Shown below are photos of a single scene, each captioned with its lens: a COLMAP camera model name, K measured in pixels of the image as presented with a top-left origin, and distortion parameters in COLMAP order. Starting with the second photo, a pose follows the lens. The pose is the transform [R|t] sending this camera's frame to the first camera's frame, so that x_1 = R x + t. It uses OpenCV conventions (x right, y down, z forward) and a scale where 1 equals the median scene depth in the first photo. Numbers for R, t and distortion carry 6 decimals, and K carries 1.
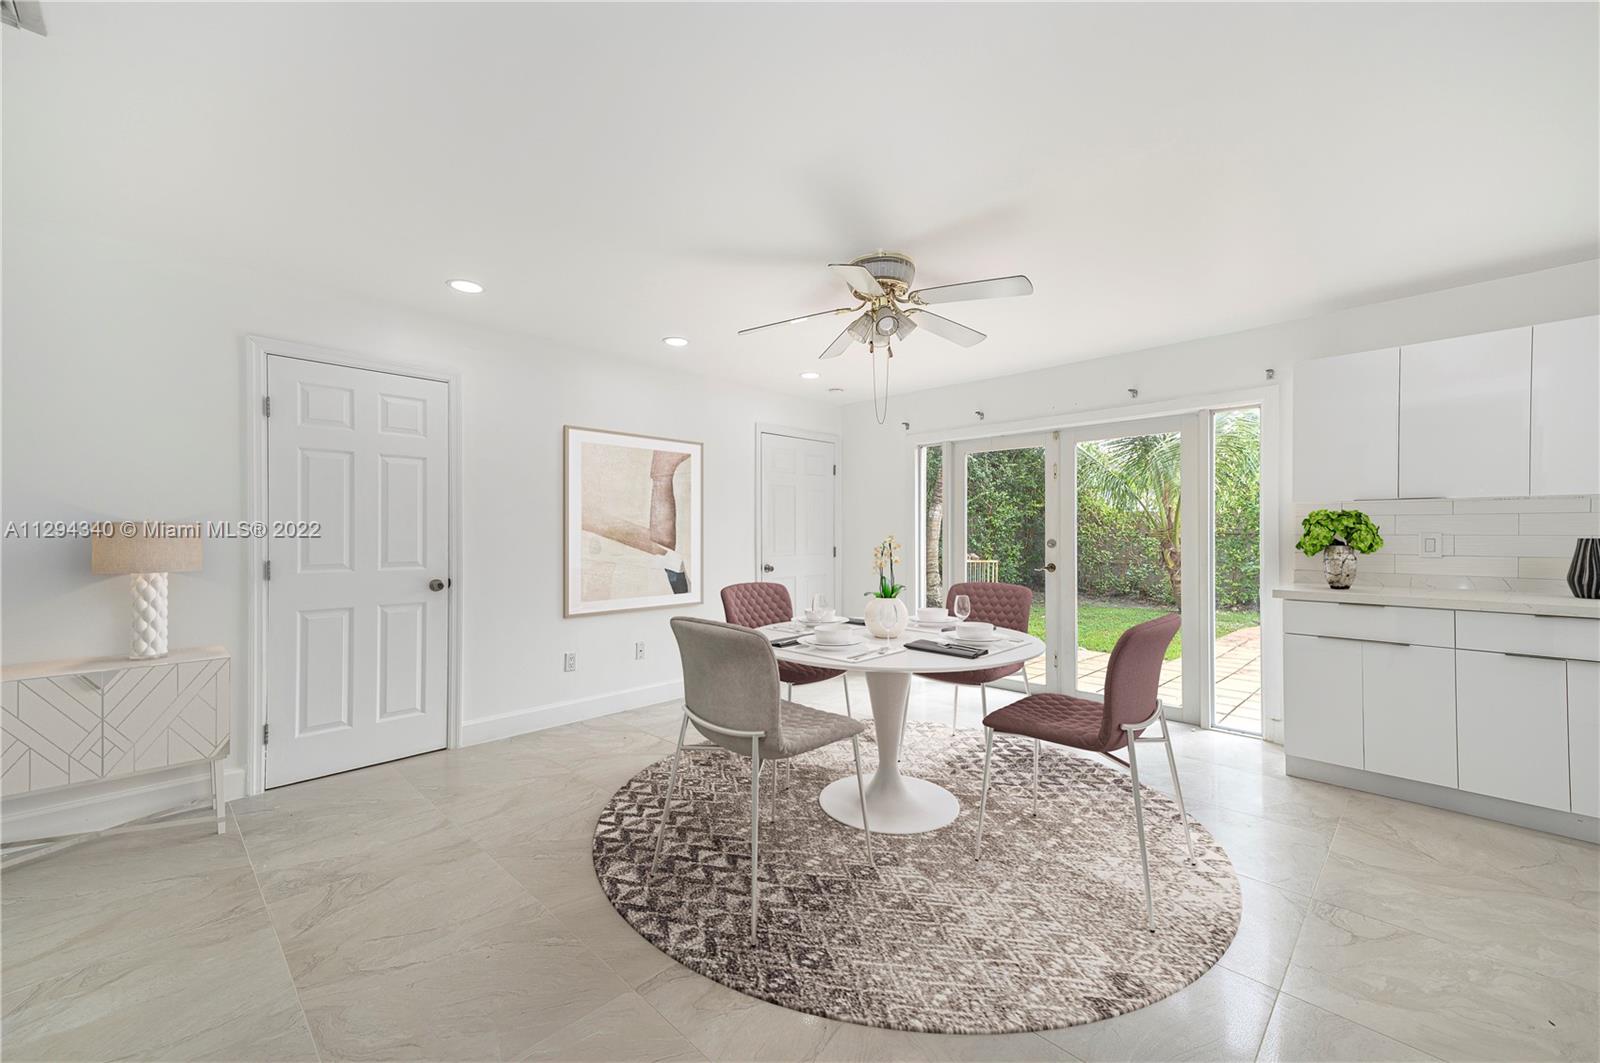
lens RADIAL K [[641.8, 0, 797.1], [0, 641.8, 532.1], [0, 0, 1]] dist [0.031222, 0.000551]
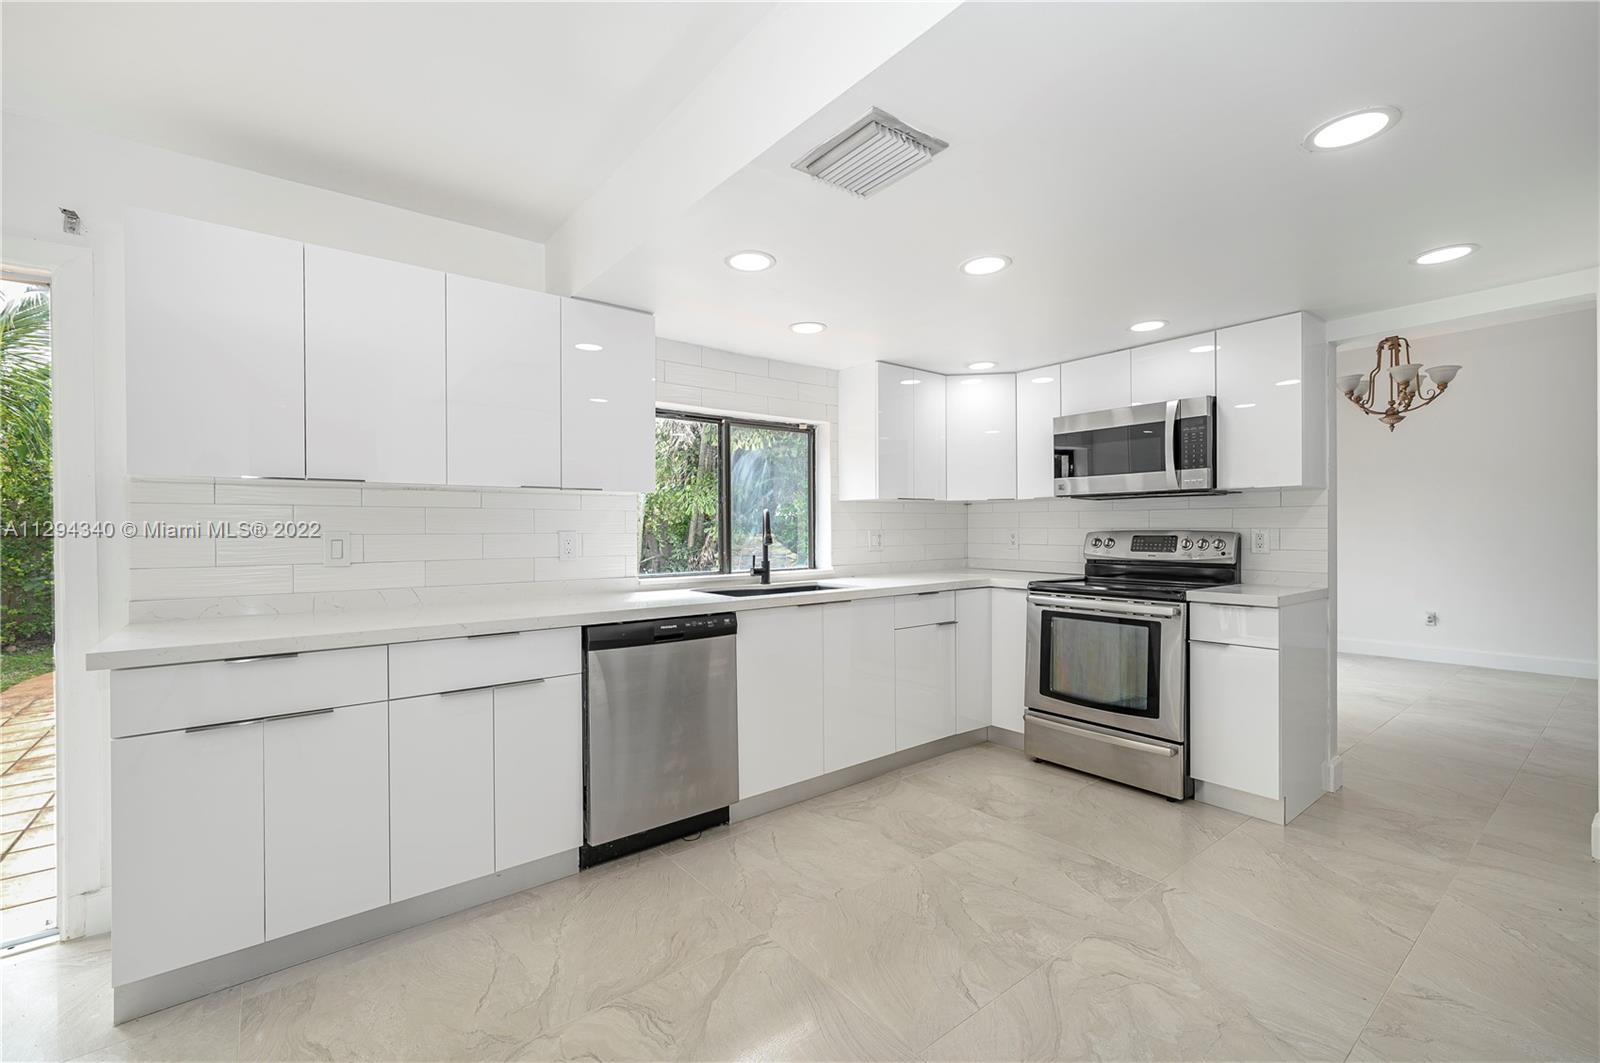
lens RADIAL K [[680.3, 0, 795.8], [0, 680.3, 539.0], [0, 0, 1]] dist [-0.000028, 0.000082]
pose [[0.126380, -0.010259, 0.991929, 0.265170], [0.000513, 0.999947, 0.010276, 0.001647], [-0.991982, -0.000790, 0.126378, 0.370049]]
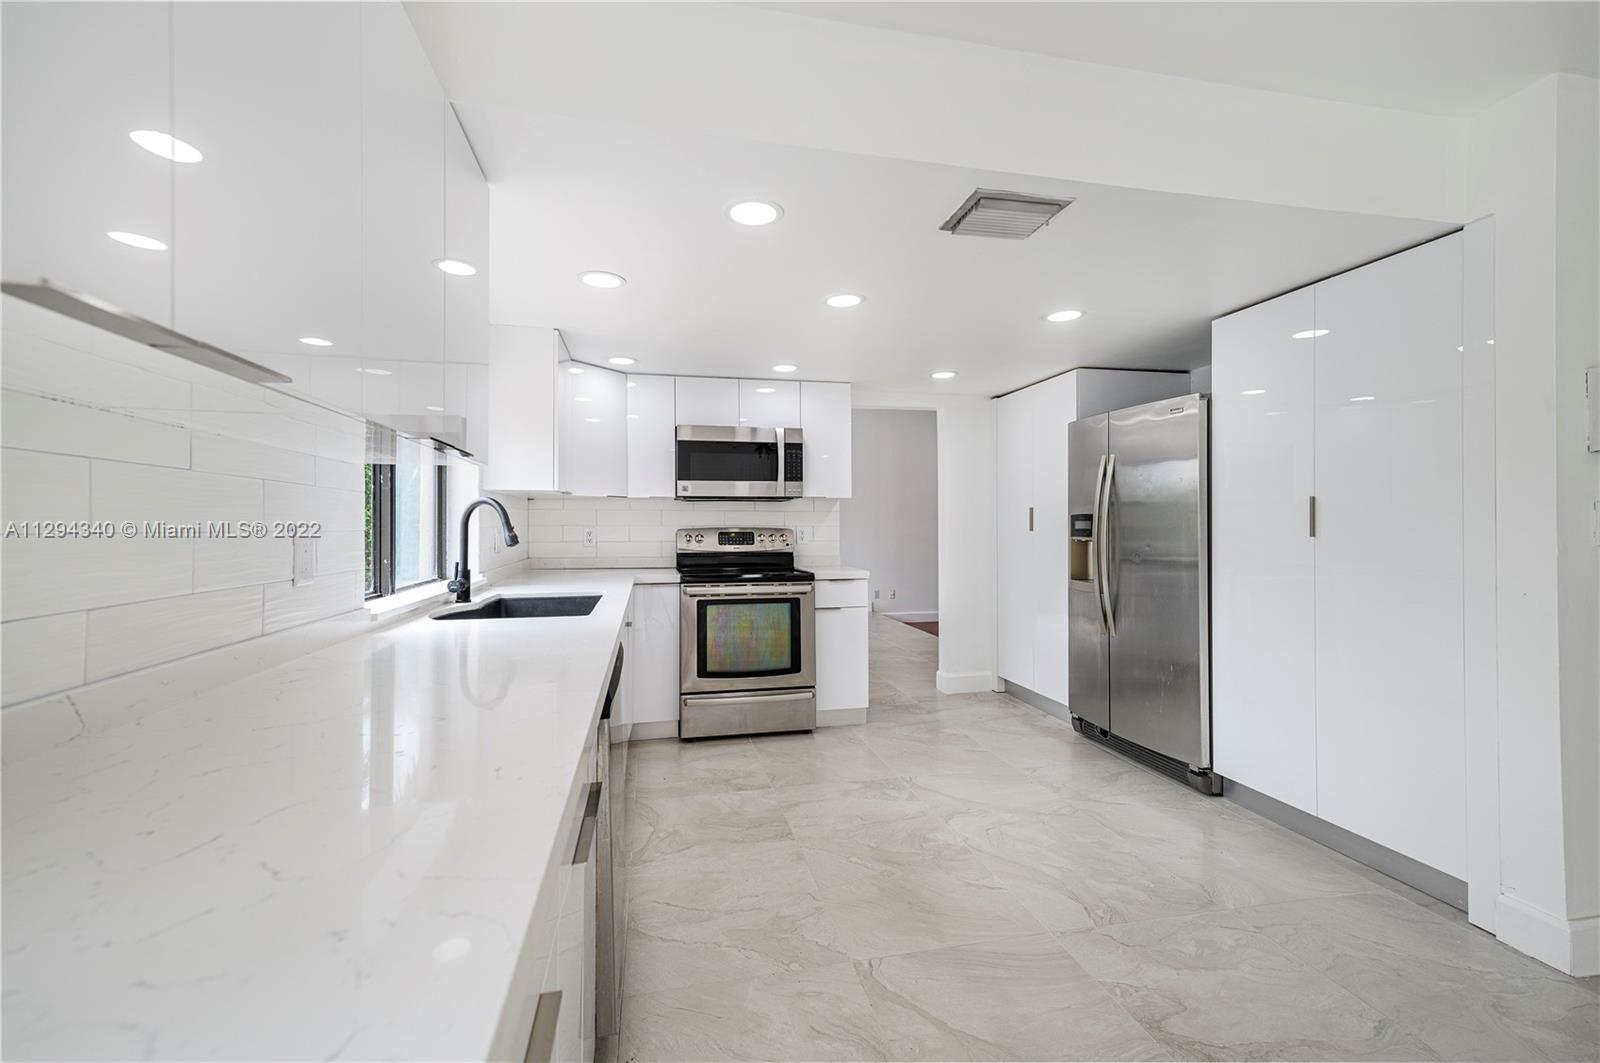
lens RADIAL K [[660.2, 0, 792.0], [0, 660.2, 520.6], [0, 0, 1]] dist [0.000970, 0.000122]
pose [[-0.835781, 0.010029, 0.548972, 0.576524], [0.003631, 0.999912, -0.012739, 0.002069], [-0.549052, -0.008654, -0.835744, 0.922384]]
